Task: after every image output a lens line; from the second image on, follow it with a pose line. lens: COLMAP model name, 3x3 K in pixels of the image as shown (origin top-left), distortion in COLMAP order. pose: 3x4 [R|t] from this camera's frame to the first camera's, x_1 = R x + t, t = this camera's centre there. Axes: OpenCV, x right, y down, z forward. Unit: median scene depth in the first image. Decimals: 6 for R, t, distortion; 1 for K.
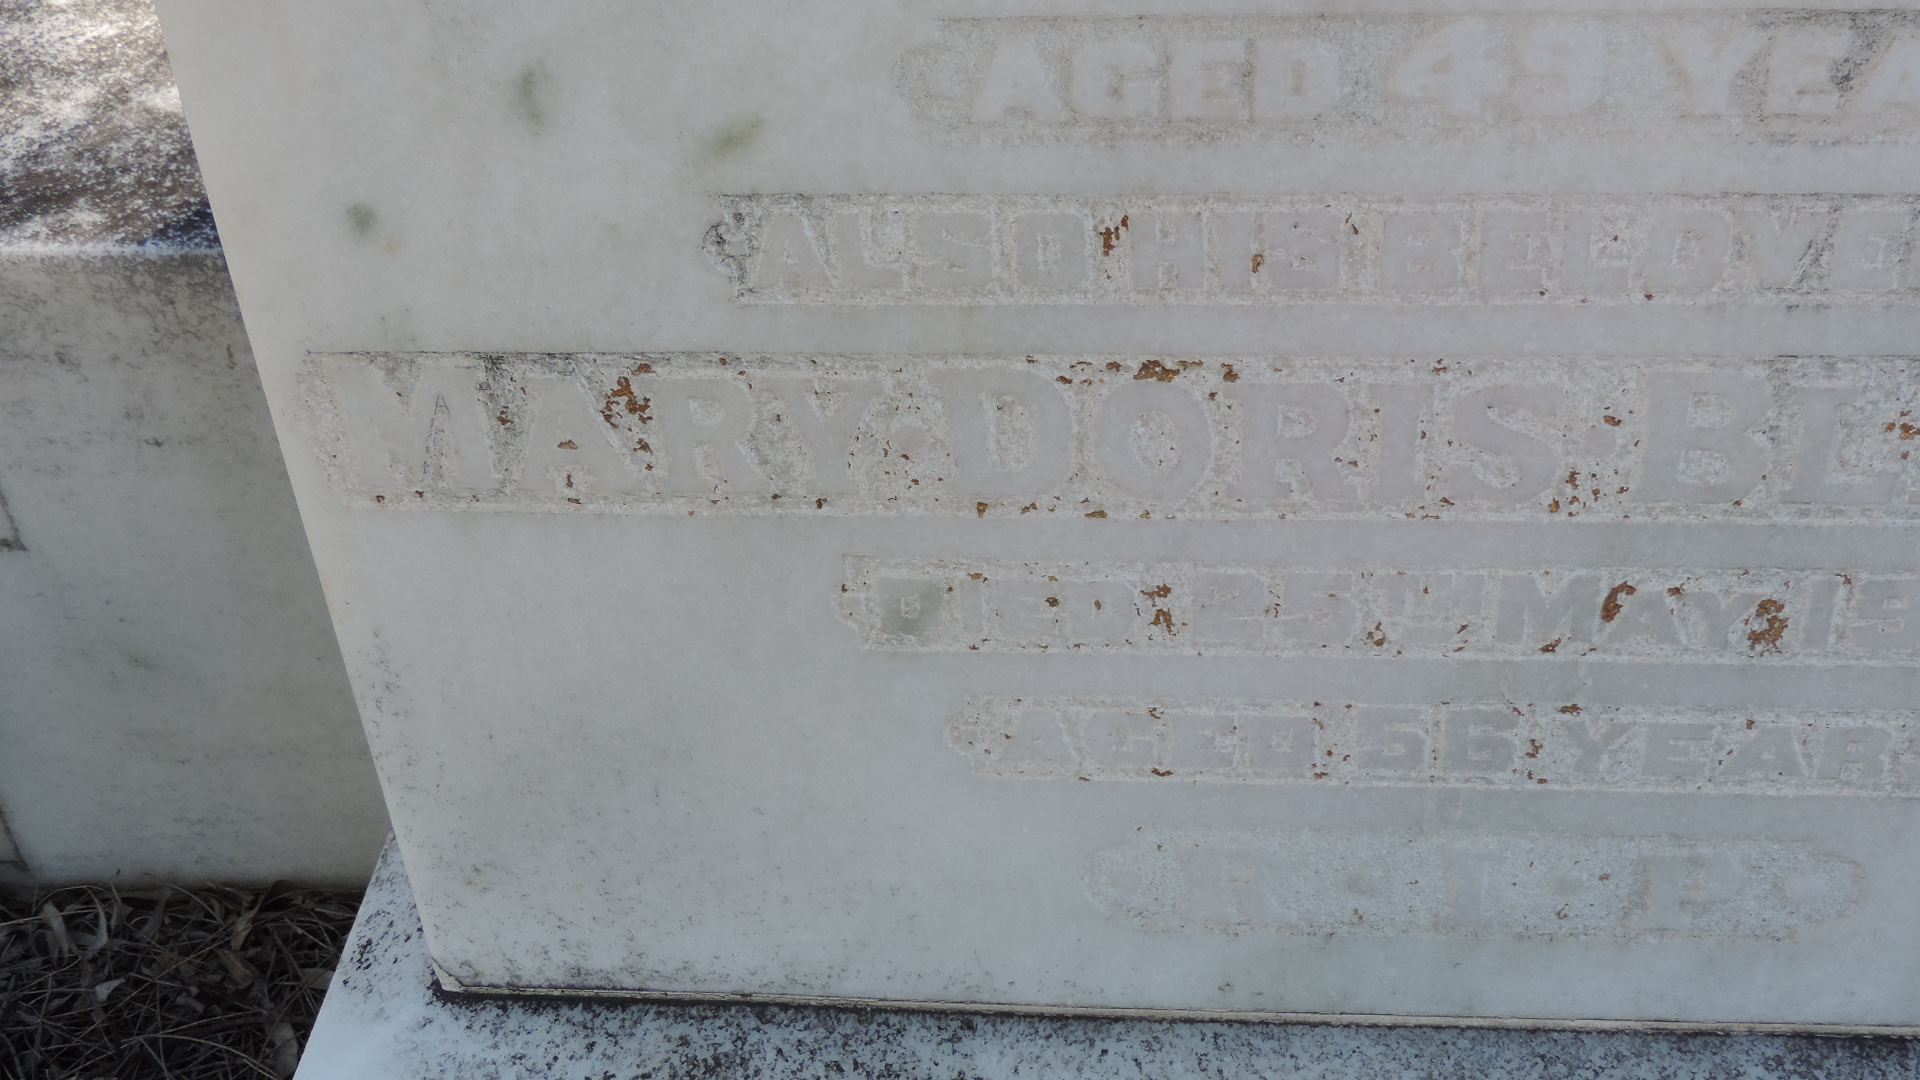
lens RADIAL K [[2422.7, 0, 976.3], [0, 2422.7, 538.2], [0, 0, 1]] dist [-0.061848, 0.000000]
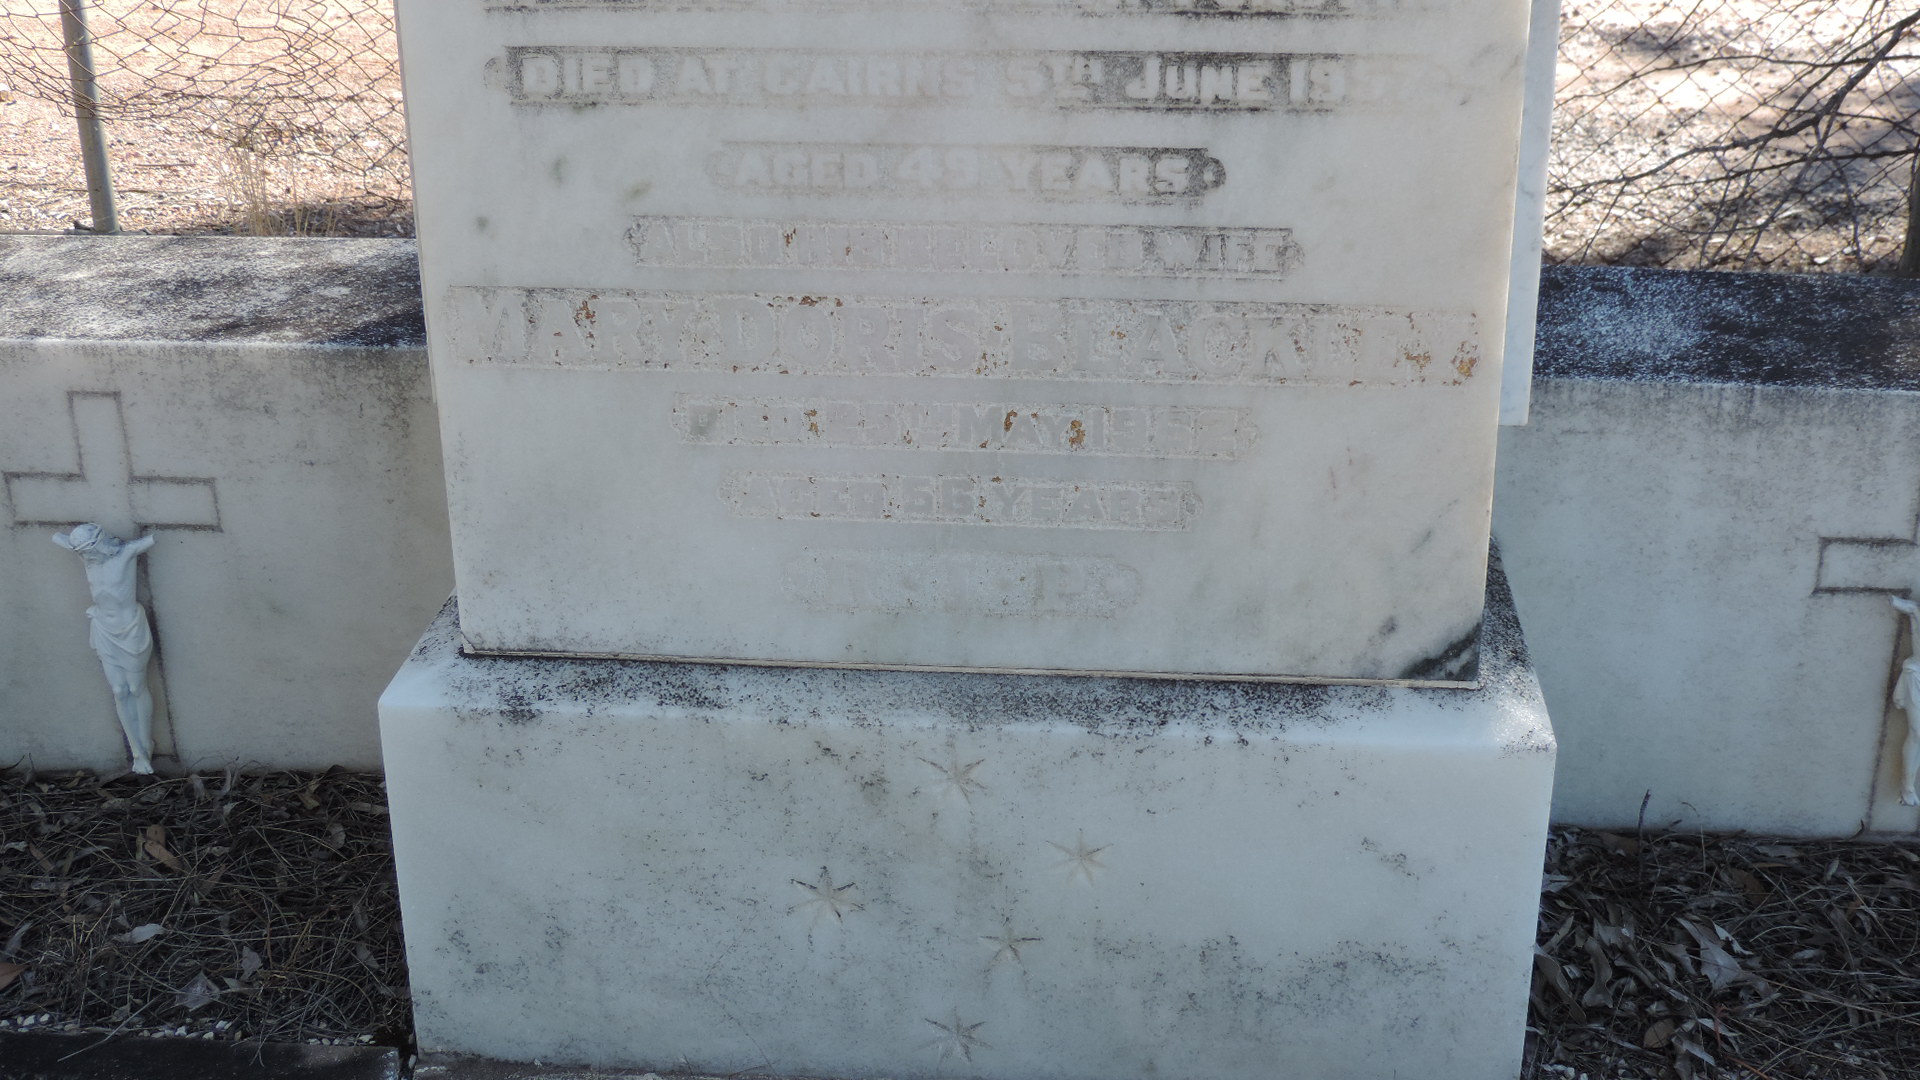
lens RADIAL K [[2422.7, 0, 965.0], [0, 2422.7, 546.7], [0, 0, 1]] dist [-0.061848, 0.000000]
pose [[0.998625, 0.046674, 0.023857, 0.174096], [-0.039316, 0.967964, -0.247992, 0.716744], [-0.034668, 0.246713, 0.968468, -1.202069]]
